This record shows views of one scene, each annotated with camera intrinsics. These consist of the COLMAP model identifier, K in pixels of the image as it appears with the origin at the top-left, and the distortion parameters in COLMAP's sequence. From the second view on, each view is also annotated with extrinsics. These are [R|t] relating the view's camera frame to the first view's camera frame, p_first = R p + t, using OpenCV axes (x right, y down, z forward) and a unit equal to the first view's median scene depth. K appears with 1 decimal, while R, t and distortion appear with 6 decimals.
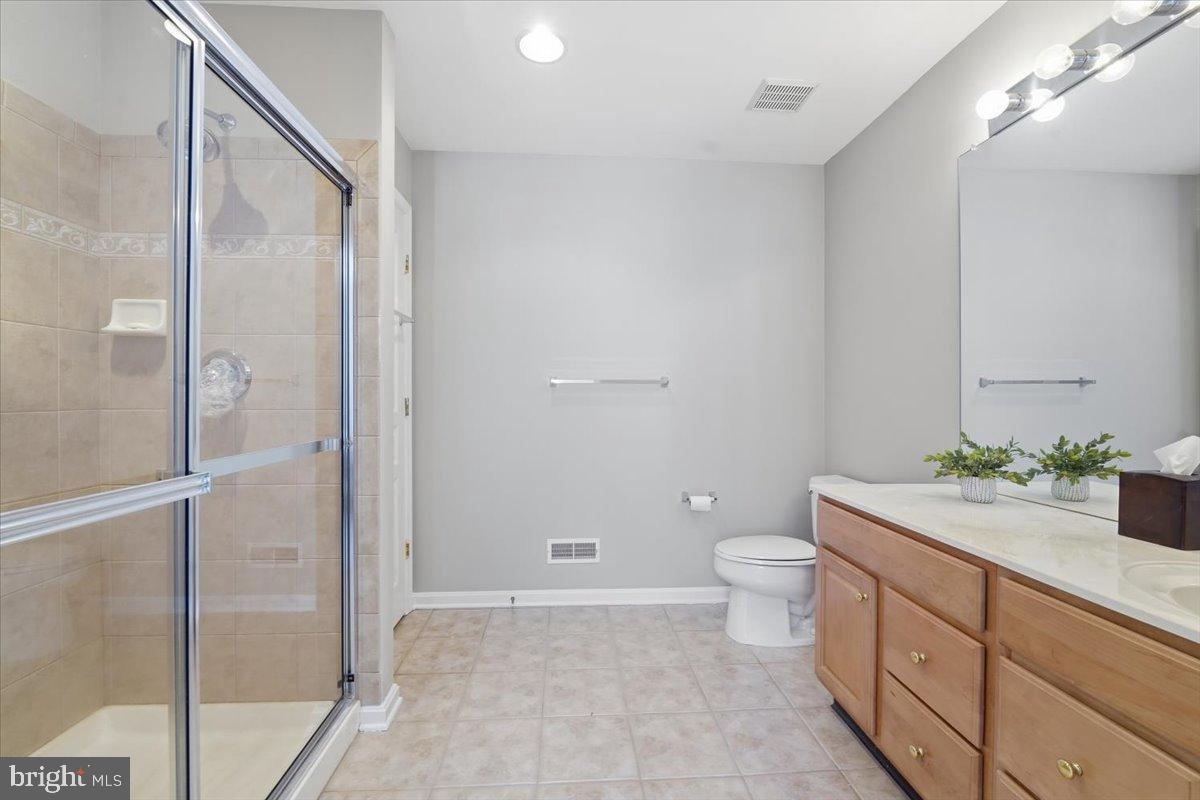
lens RADIAL K [[499.2, 0, 600.0], [0, 499.2, 400.0], [0, 0, 1]] dist [-0.010978, -0.000936]
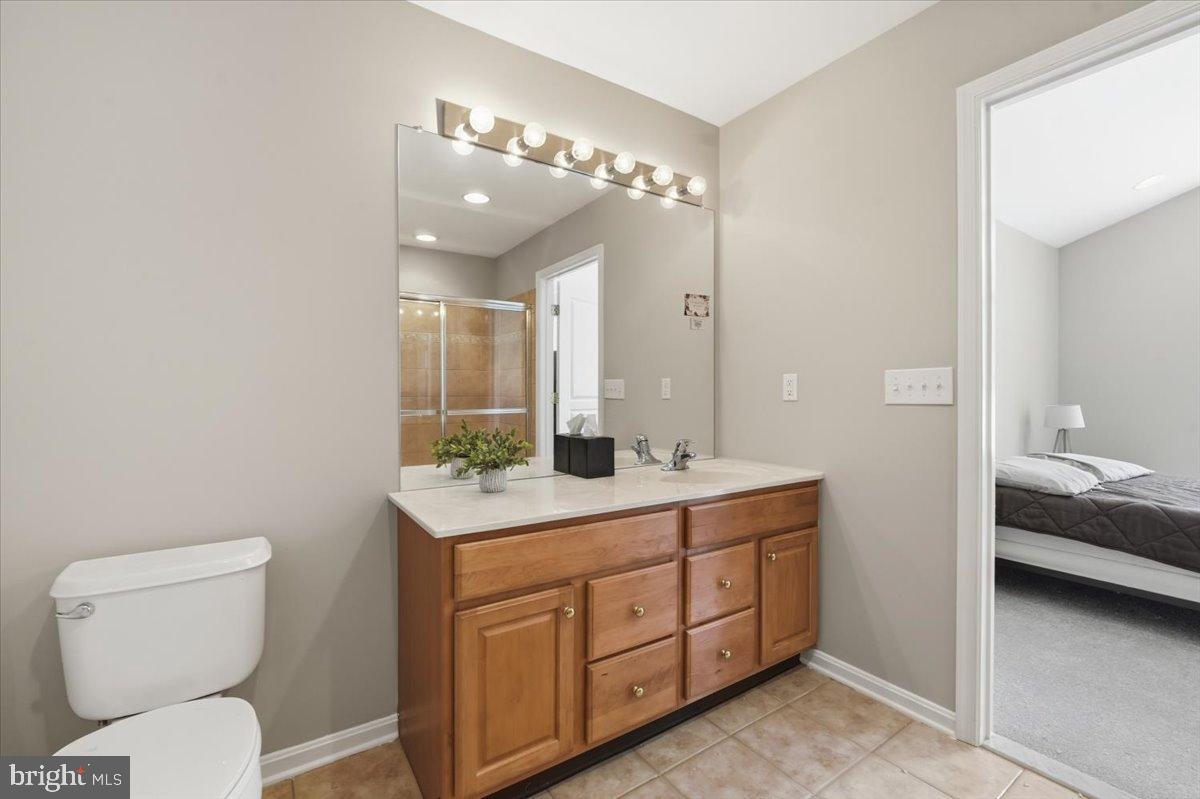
lens RADIAL K [[502.3, 0, 593.0], [0, 502.3, 386.3], [0, 0, 1]] dist [-0.002973, -0.000539]
pose [[-0.493606, -0.003062, 0.869680, -0.366379], [-0.003836, 0.999992, 0.001343, -0.024553], [-0.869677, -0.002673, -0.493614, 1.755474]]
